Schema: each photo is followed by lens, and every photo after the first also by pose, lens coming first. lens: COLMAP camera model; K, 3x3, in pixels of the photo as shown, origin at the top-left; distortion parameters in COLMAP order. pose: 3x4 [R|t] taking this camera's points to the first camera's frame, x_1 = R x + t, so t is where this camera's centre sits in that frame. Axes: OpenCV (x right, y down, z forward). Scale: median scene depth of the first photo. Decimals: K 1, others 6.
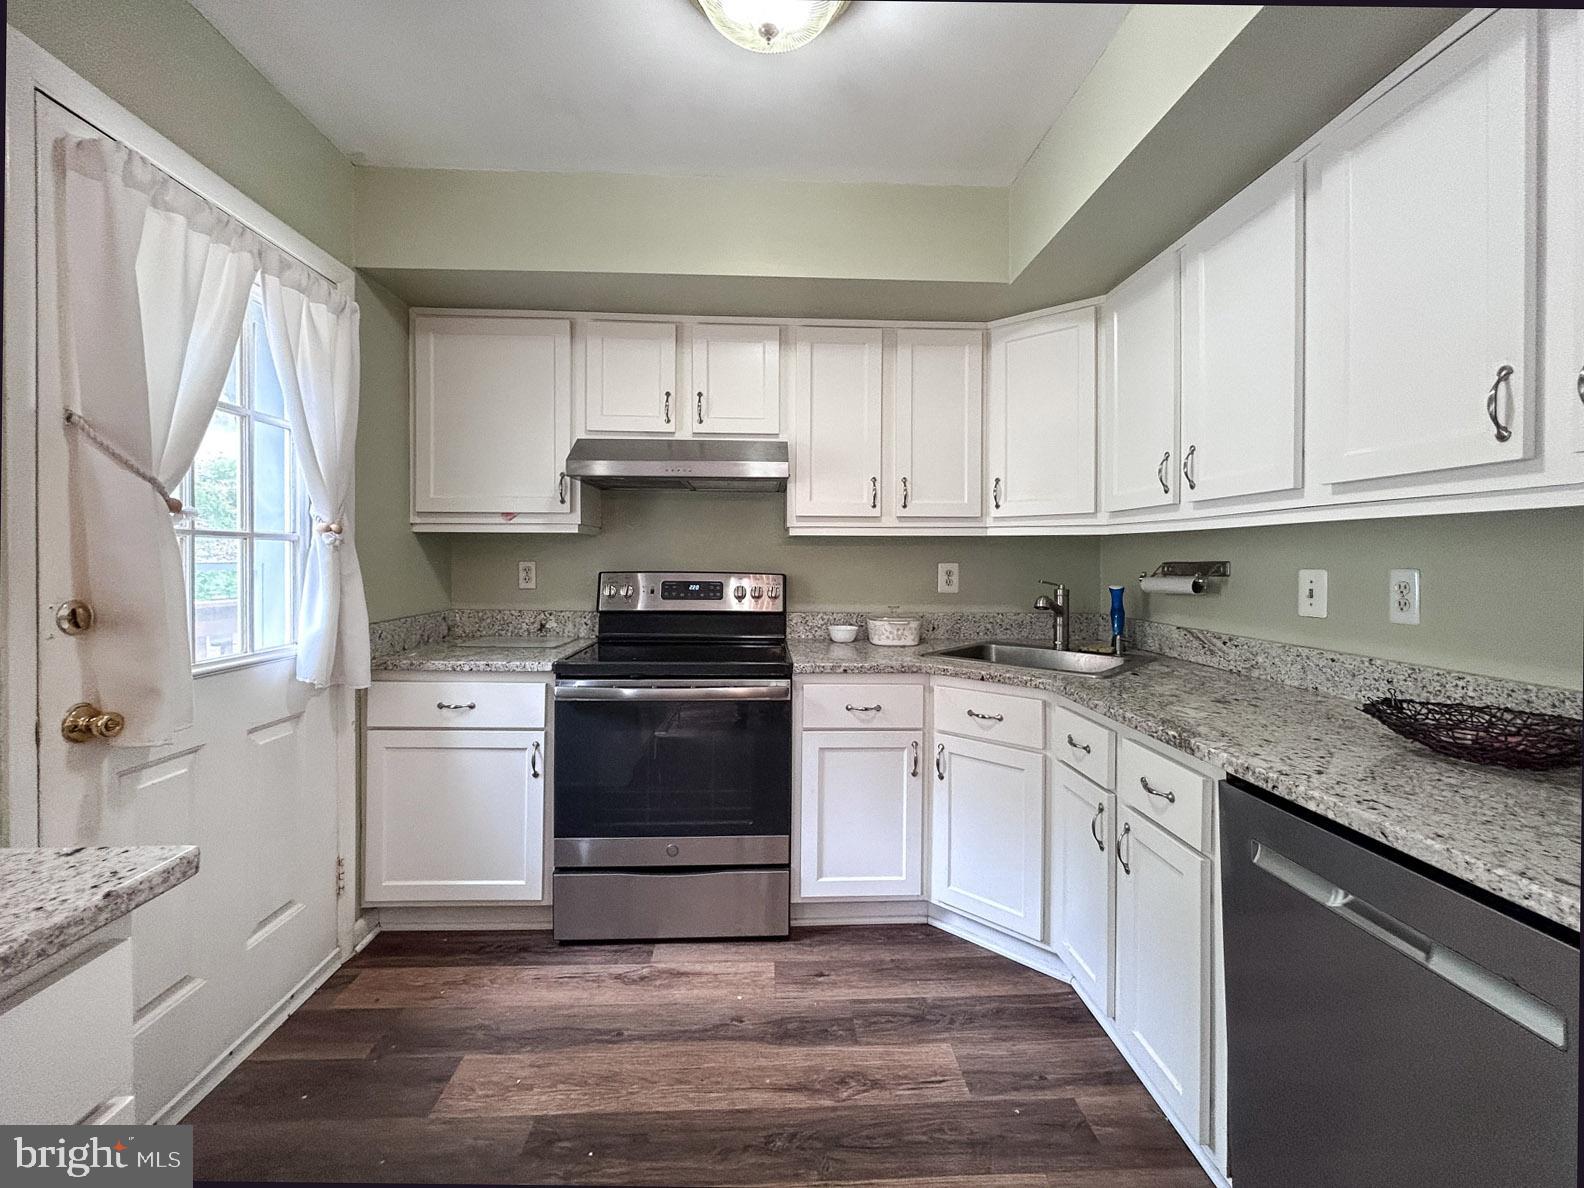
lens RADIAL K [[642.4, 0, 793.8], [0, 642.4, 563.1], [0, 0, 1]] dist [-0.000182, -0.000119]
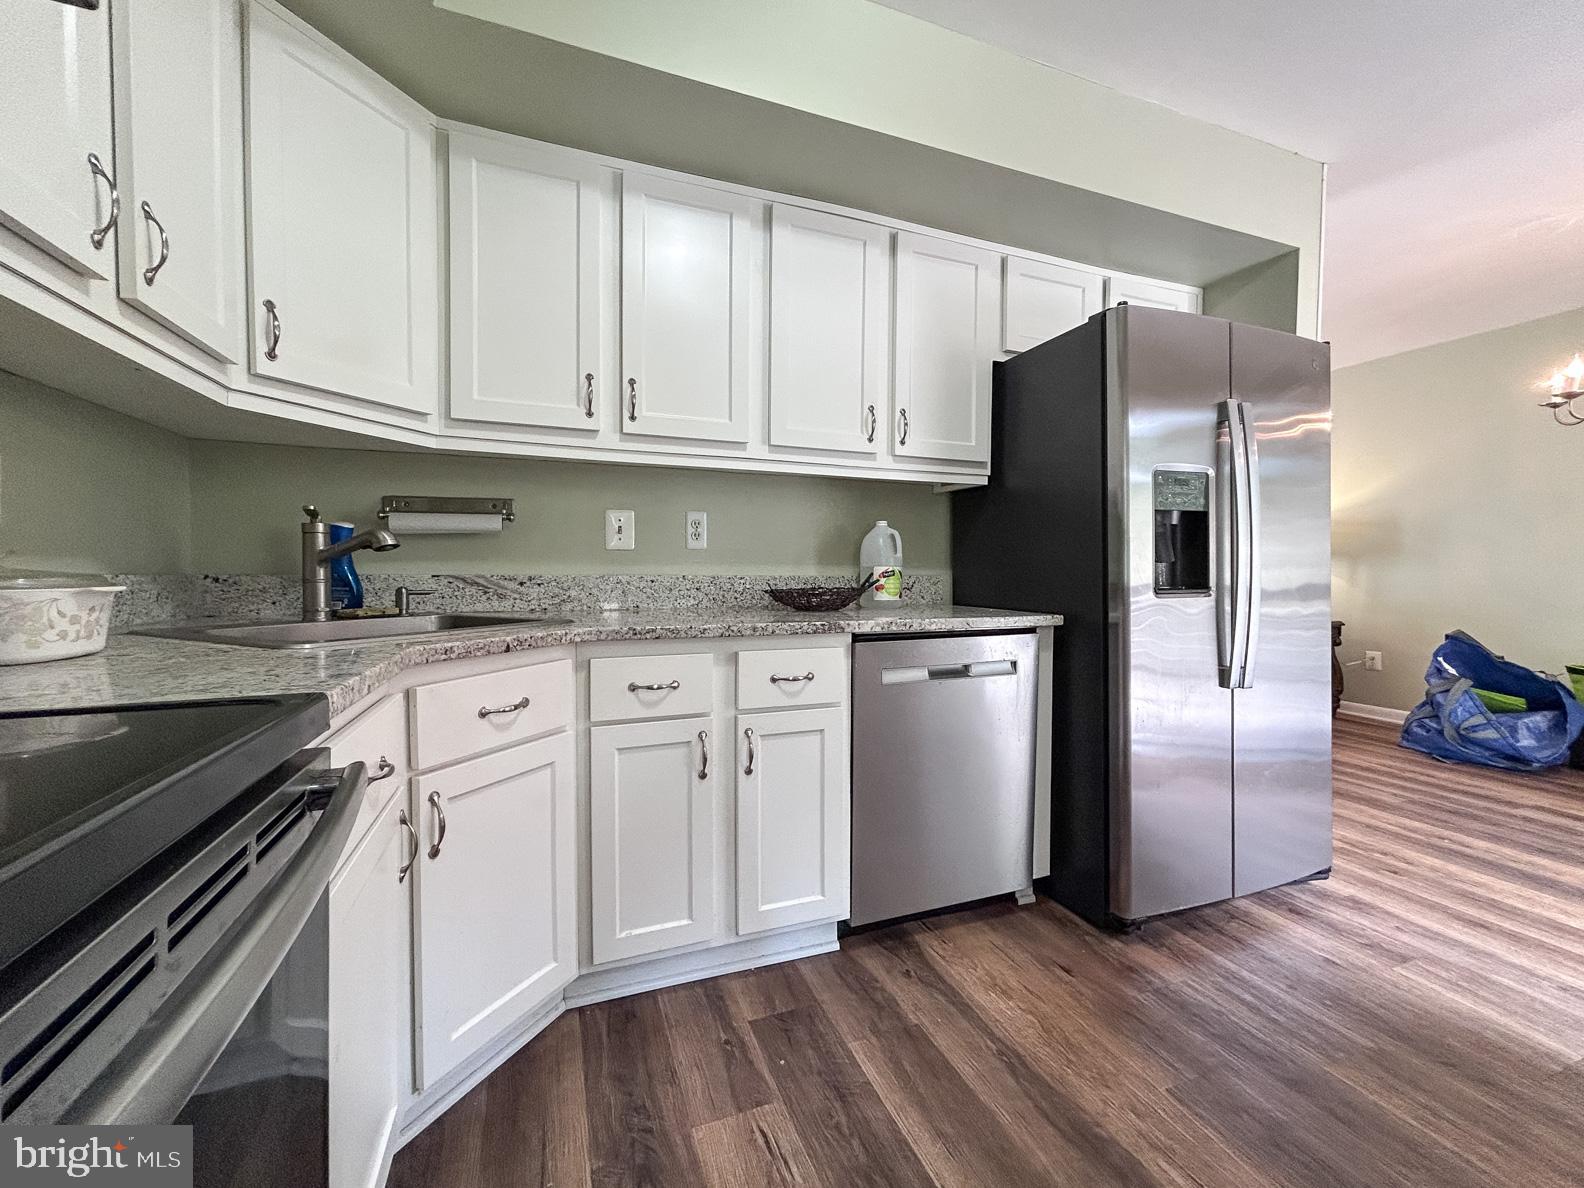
lens RADIAL K [[642.4, 0, 796.2], [0, 642.4, 590.3], [0, 0, 1]] dist [-0.000182, -0.000119]
pose [[-0.312156, -0.036674, 0.949323, -0.450735], [-0.000611, 0.999262, 0.038402, 0.117358], [-0.950031, 0.011407, -0.311948, 1.100755]]
